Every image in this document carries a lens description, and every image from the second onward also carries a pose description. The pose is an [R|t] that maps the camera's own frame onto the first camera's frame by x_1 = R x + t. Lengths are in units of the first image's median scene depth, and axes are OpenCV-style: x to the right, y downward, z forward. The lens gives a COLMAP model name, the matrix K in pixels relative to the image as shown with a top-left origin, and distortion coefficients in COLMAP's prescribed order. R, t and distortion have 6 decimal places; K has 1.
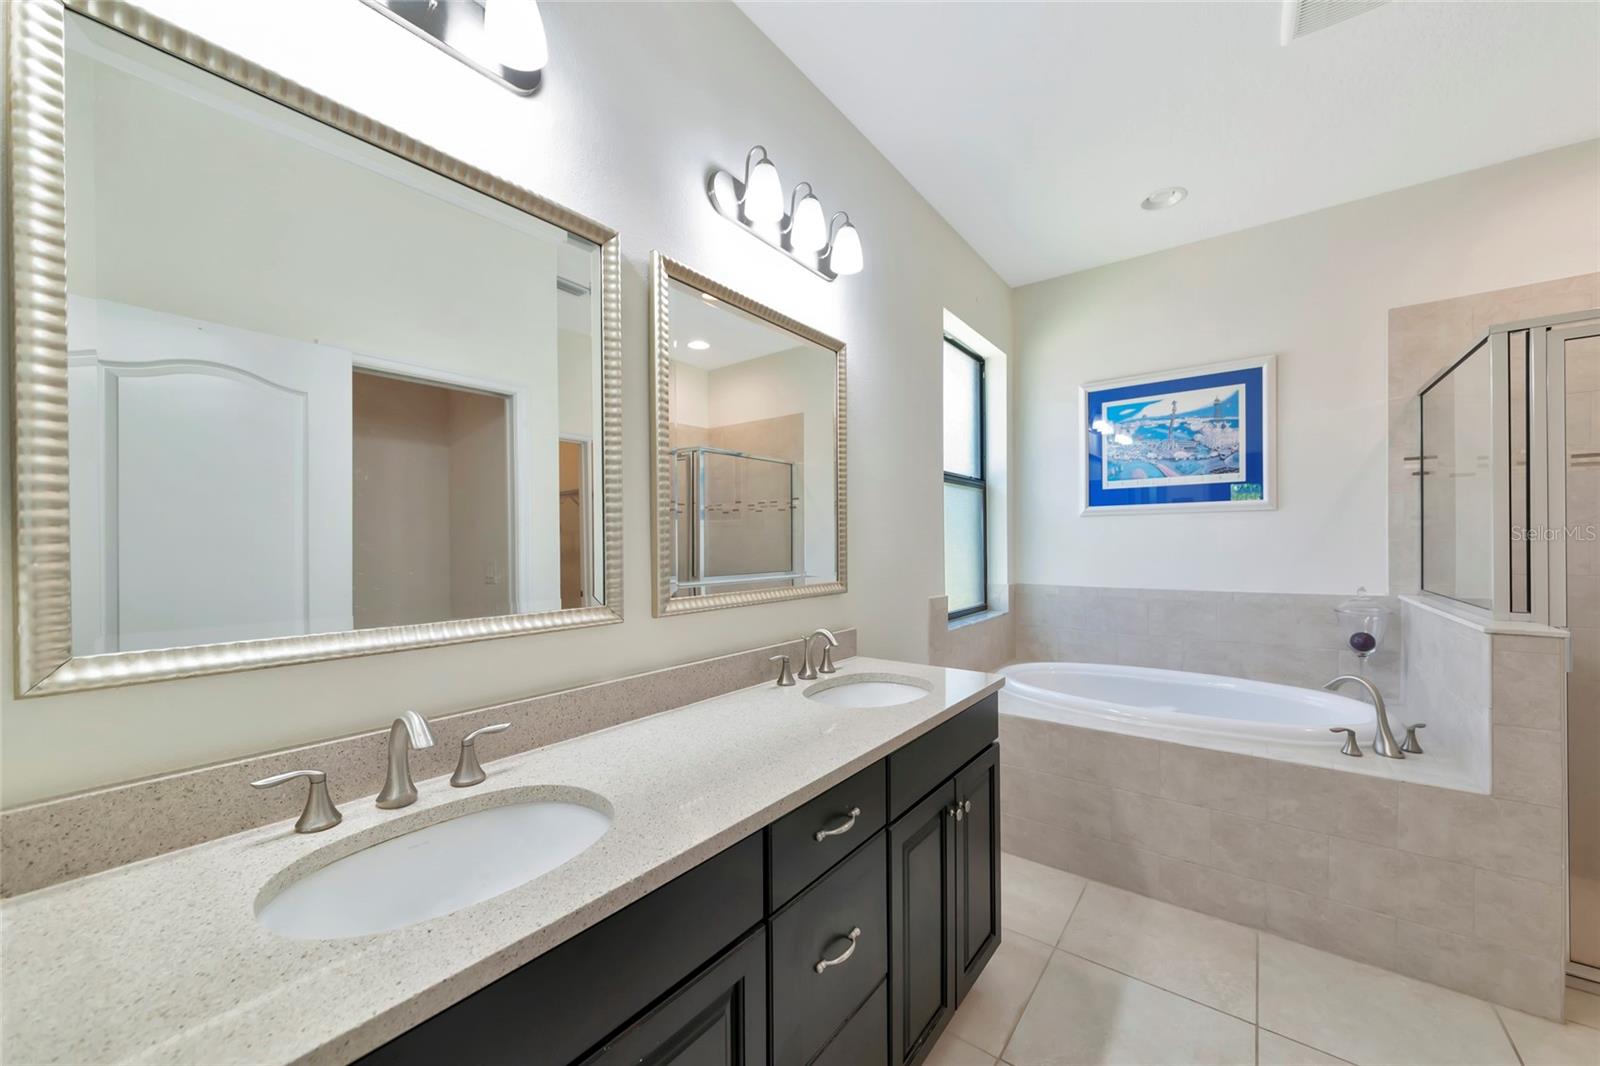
lens RADIAL K [[596.8, 0, 801.6], [0, 596.8, 537.8], [0, 0, 1]] dist [0.000515, 0.000006]
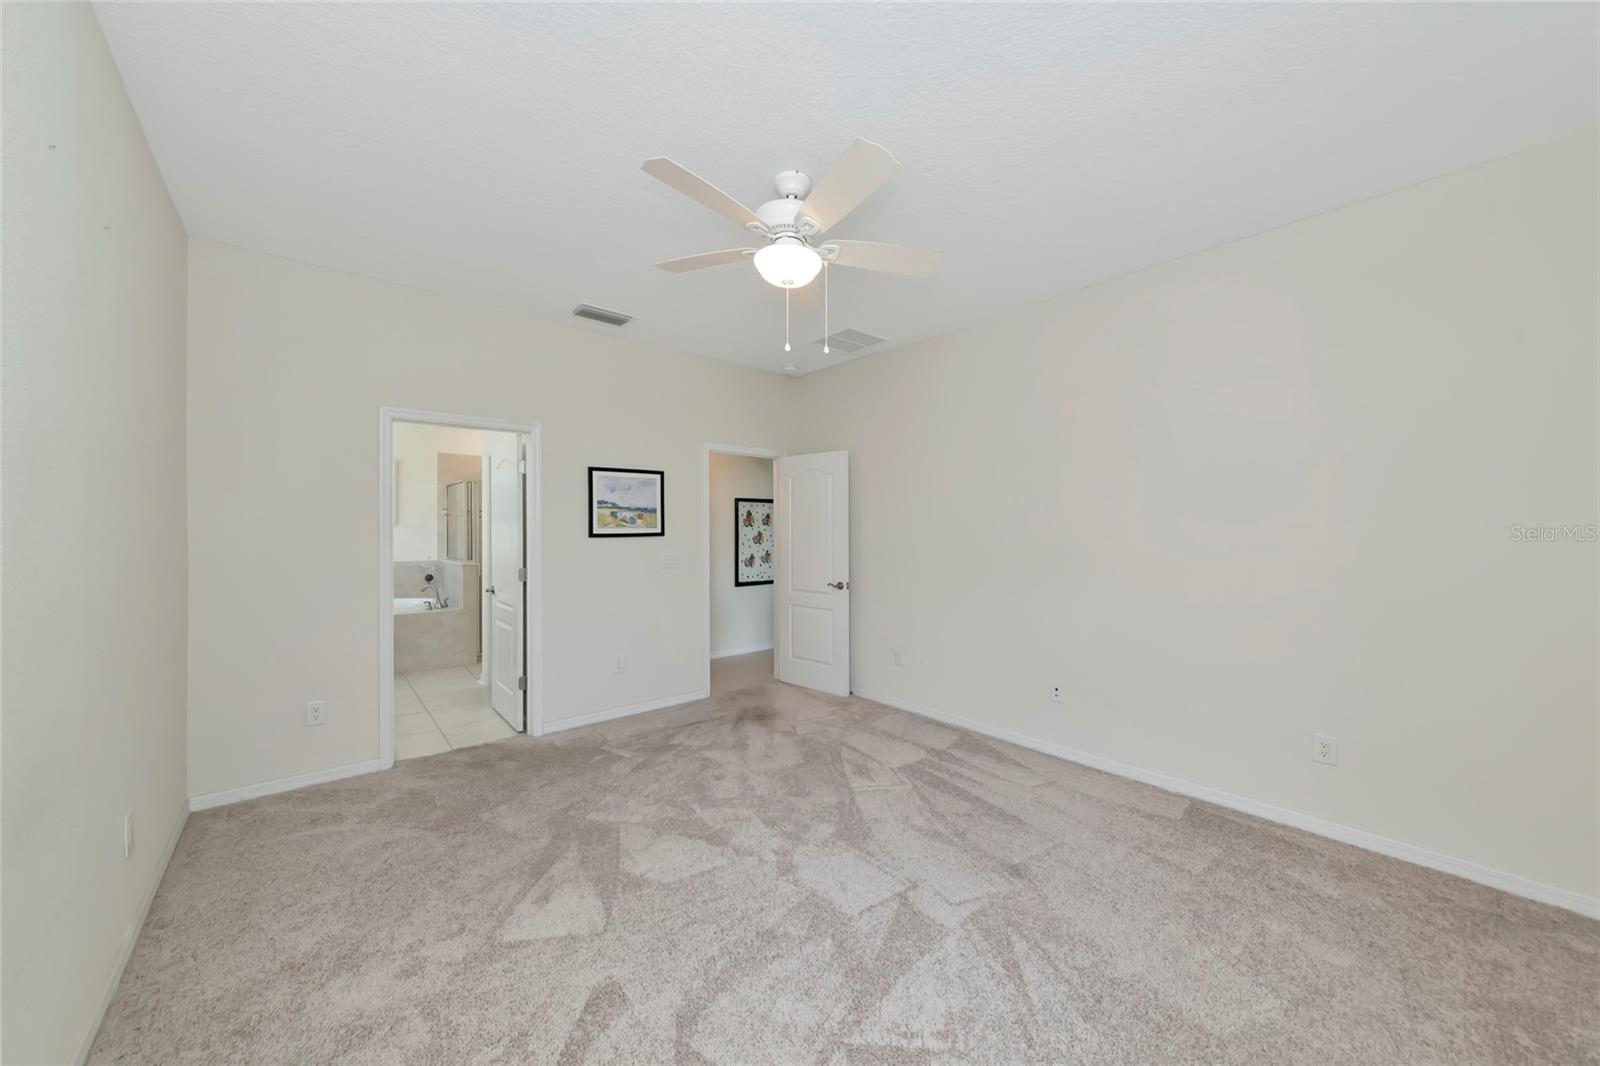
lens RADIAL K [[557.0, 0, 802.6], [0, 557.0, 523.2], [0, 0, 1]] dist [0.000892, 0.000013]
pose [[0.193097, -0.003620, 0.981173, -1.413734], [-0.003694, 0.999983, 0.004417, -0.101848], [-0.981173, -0.004478, 0.193081, -1.334743]]
